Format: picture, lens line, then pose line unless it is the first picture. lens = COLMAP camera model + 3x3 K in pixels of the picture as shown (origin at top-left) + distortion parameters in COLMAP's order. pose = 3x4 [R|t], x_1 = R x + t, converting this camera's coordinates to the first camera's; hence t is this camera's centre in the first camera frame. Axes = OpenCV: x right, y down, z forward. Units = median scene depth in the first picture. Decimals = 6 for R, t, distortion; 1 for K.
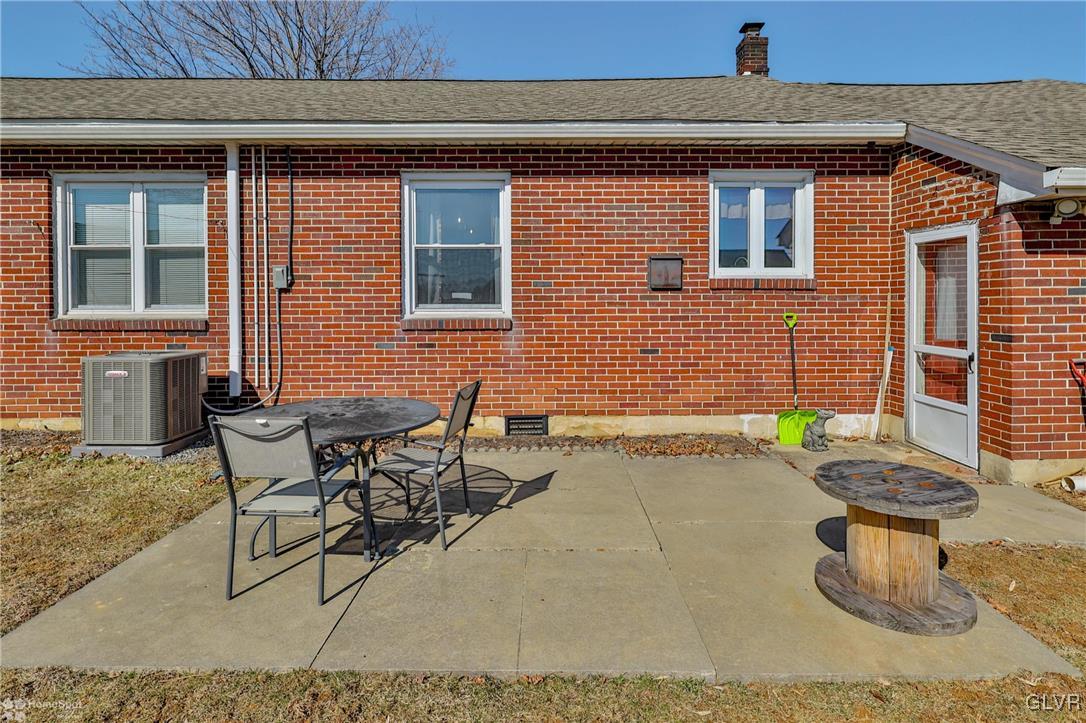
lens RADIAL K [[562.1, 0, 547.0], [0, 562.1, 306.7], [0, 0, 1]] dist [0.000874, 0.000262]
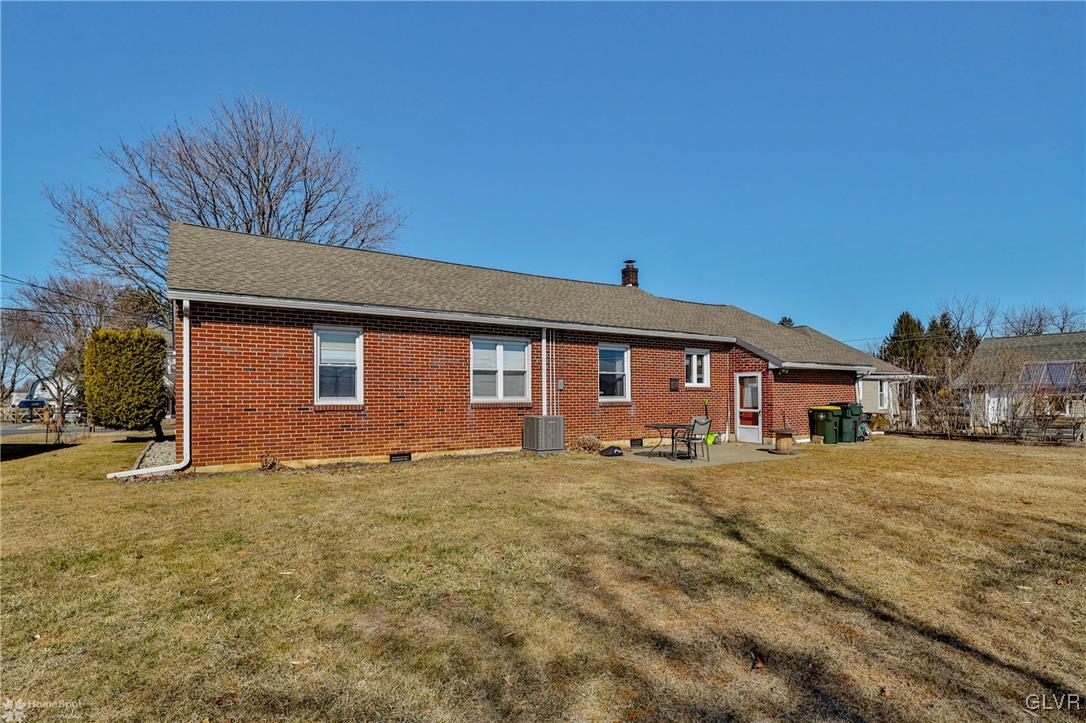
lens RADIAL K [[528.9, 0, 543.8], [0, 528.9, 387.5], [0, 0, 1]] dist [0.000627, 0.000111]
pose [[0.848004, 0.009495, 0.529904, -1.706851], [0.005889, 0.999609, -0.027336, 0.020595], [-0.529957, 0.026301, 0.847617, -0.857262]]
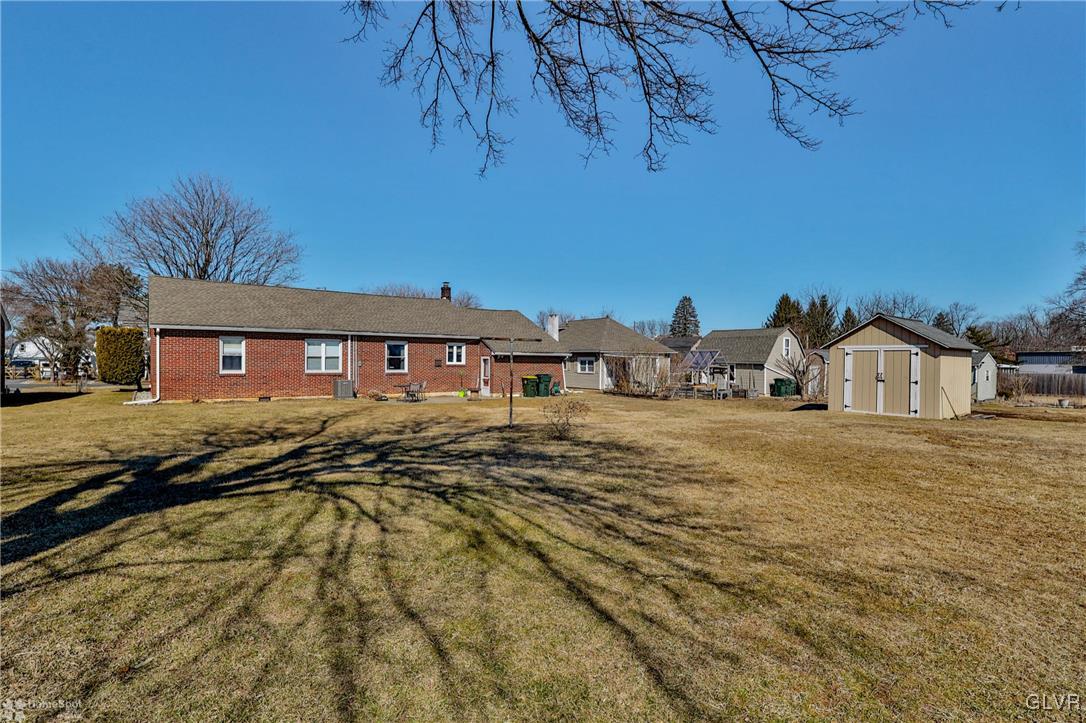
lens RADIAL K [[517.2, 0, 543.0], [0, 517.2, 361.5], [0, 0, 1]] dist [0.000314, -0.000212]
pose [[0.818107, 0.010182, 0.574975, -1.656831], [-0.008205, 0.999948, -0.006034, -0.055831], [-0.575007, 0.000219, 0.818148, -3.261784]]
